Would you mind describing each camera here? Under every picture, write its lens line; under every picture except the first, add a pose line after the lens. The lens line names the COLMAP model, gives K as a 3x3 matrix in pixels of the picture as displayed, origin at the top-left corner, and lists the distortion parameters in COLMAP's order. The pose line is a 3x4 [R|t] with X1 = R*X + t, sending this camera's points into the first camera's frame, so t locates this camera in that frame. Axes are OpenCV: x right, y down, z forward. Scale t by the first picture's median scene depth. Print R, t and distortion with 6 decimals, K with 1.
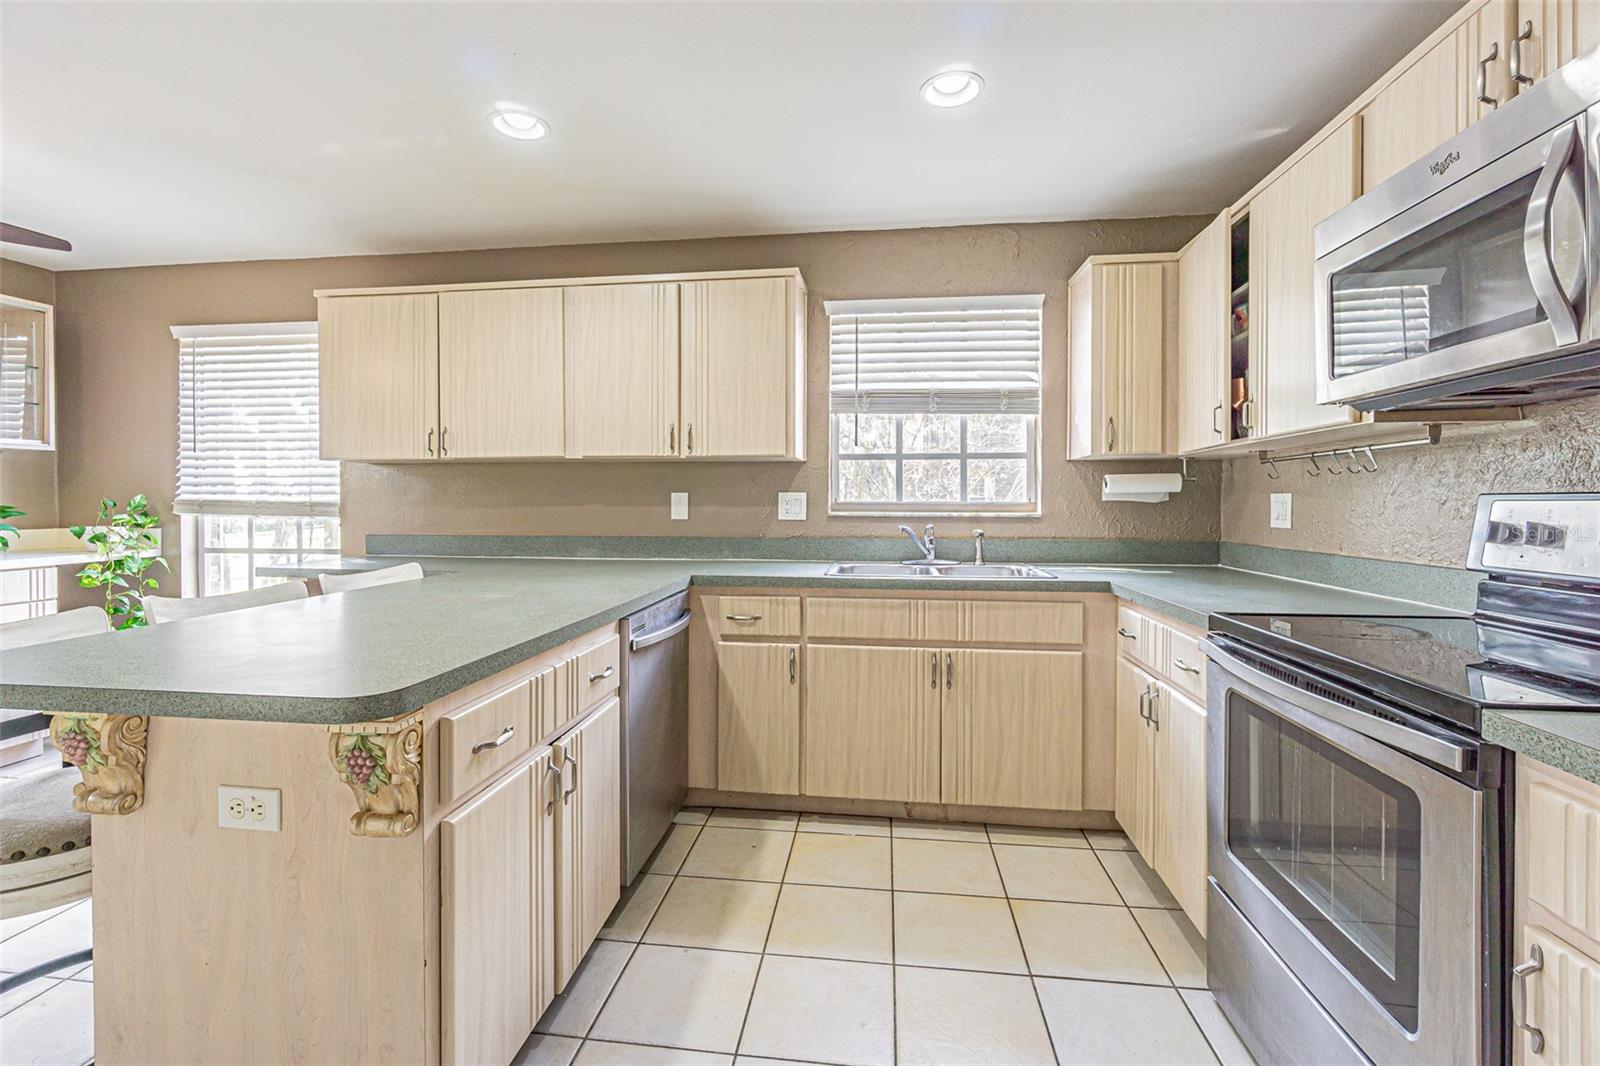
lens RADIAL K [[681.3, 0, 799.2], [0, 681.3, 504.1], [0, 0, 1]] dist [-0.000562, 0.000132]
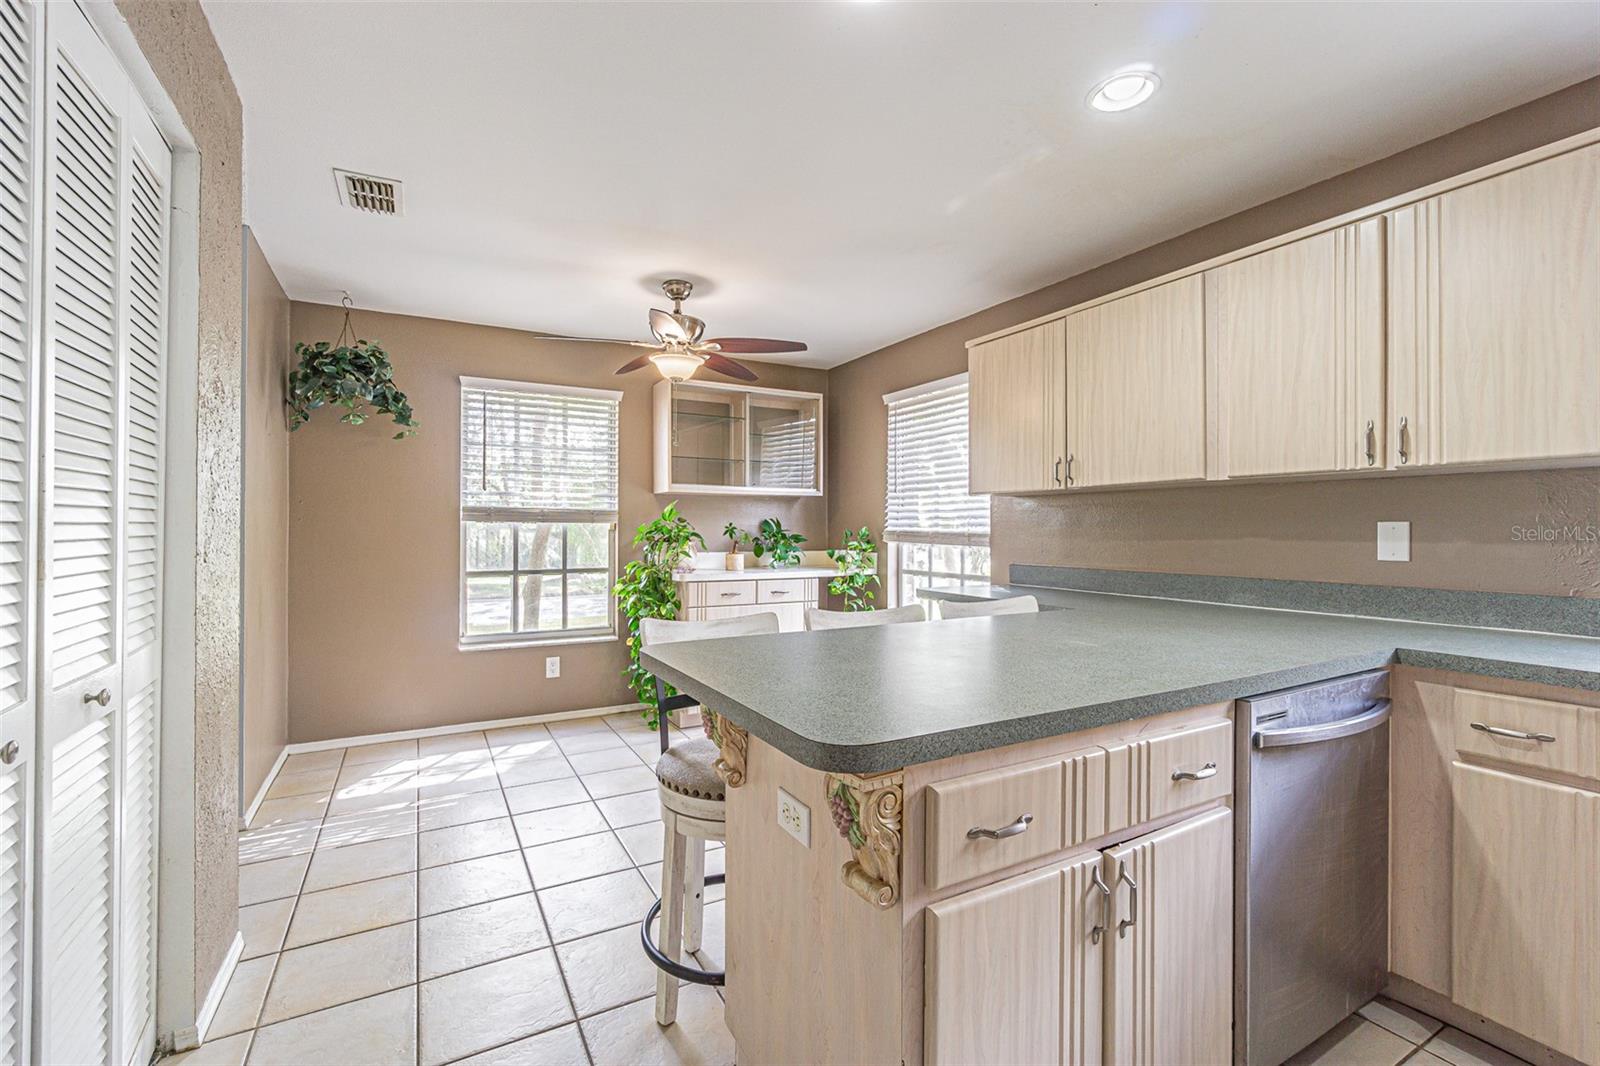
lens RADIAL K [[689.3, 0, 789.3], [0, 689.3, 525.7], [0, 0, 1]] dist [-0.002174, 0.000831]
pose [[0.591720, -0.004211, -0.806132, 0.025077], [-0.007043, 0.999921, -0.010392, -0.001424], [0.806113, 0.011827, 0.591644, 0.115787]]
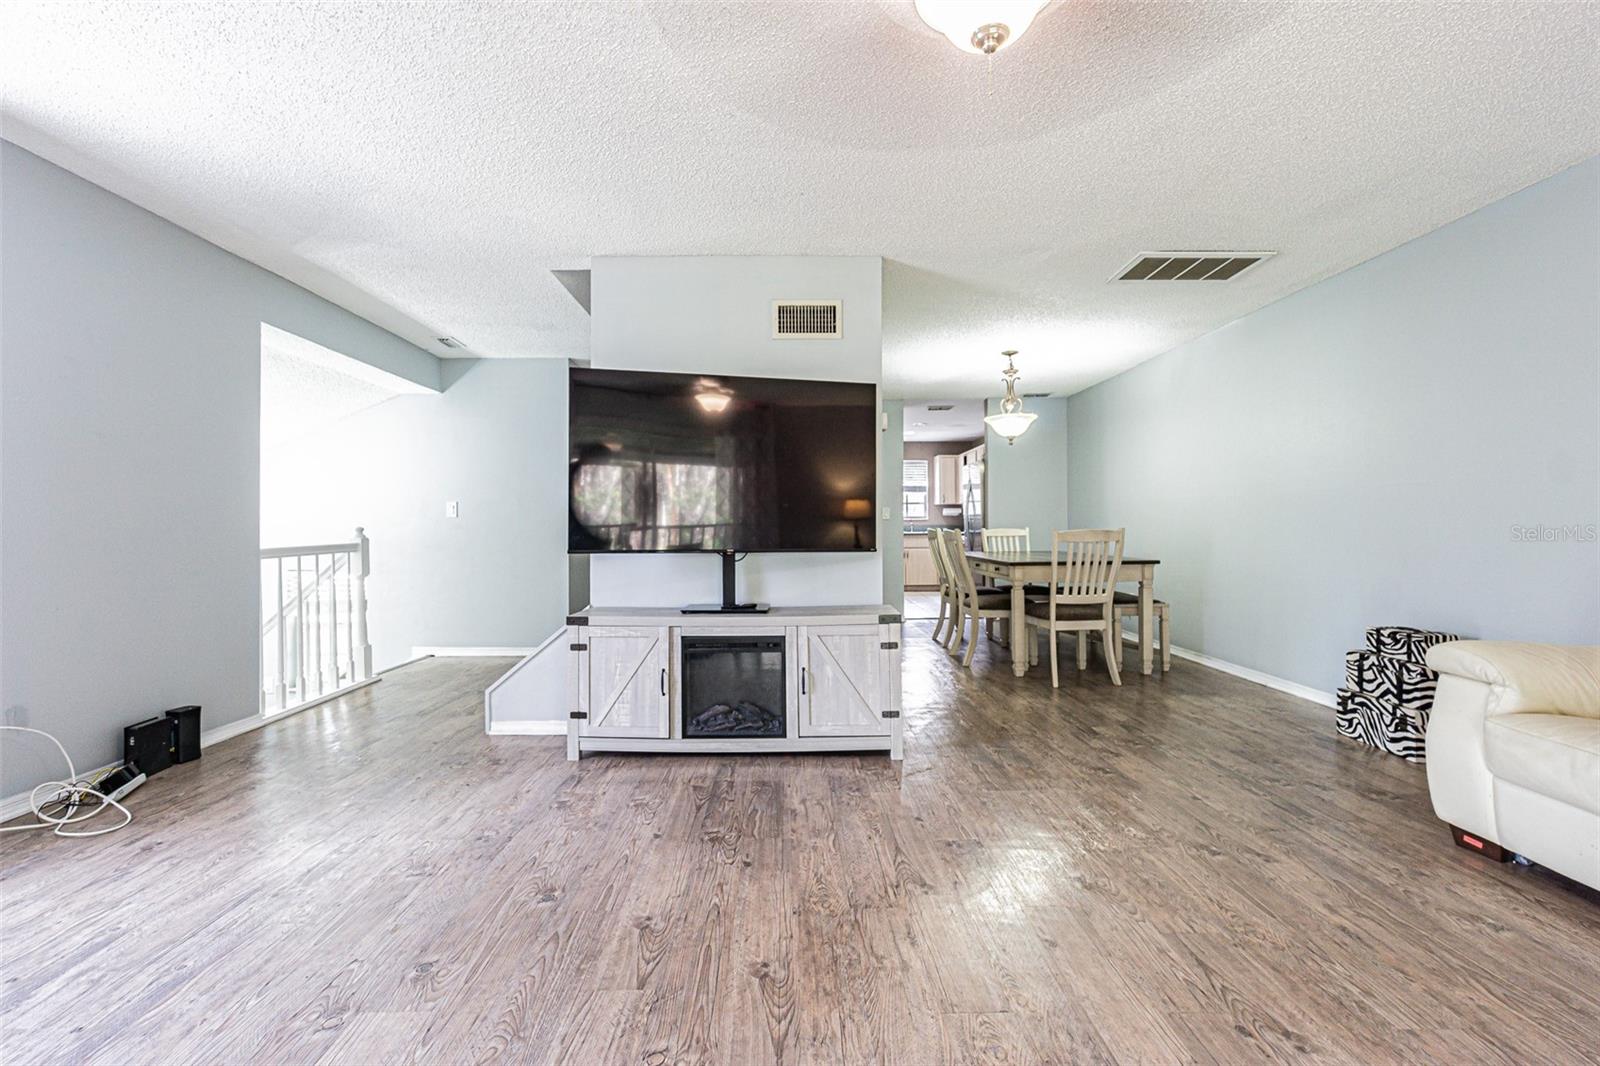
lens RADIAL K [[689.3, 0, 789.3], [0, 689.3, 525.7], [0, 0, 1]] dist [-0.002174, 0.000831]
pose [[0.990984, -0.015278, 0.133109, -0.920612], [0.016922, 0.999794, -0.011227, 0.077112], [-0.132910, 0.013378, 0.991038, -2.697768]]
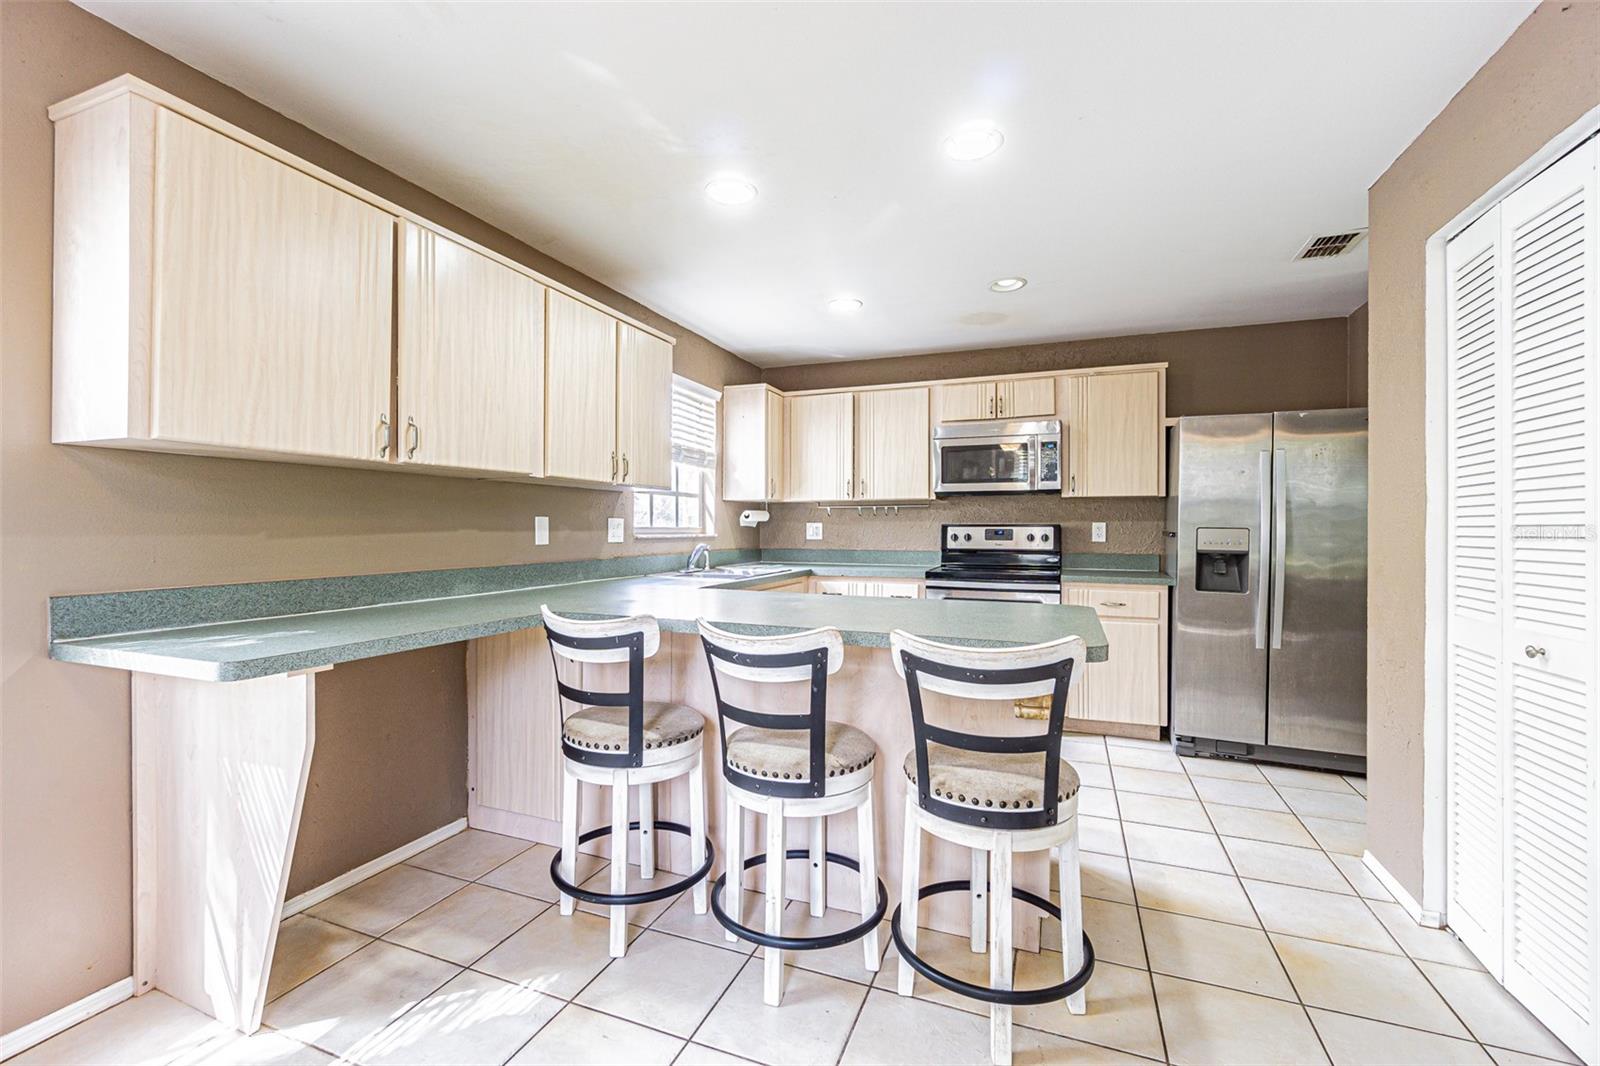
lens RADIAL K [[689.3, 0, 789.3], [0, 689.3, 525.7], [0, 0, 1]] dist [-0.002174, 0.000831]
pose [[0.248219, 0.002387, 0.968701, -1.169002], [0.003973, 0.999986, -0.003482, 0.000185], [-0.968696, 0.004713, 0.248206, 0.483572]]
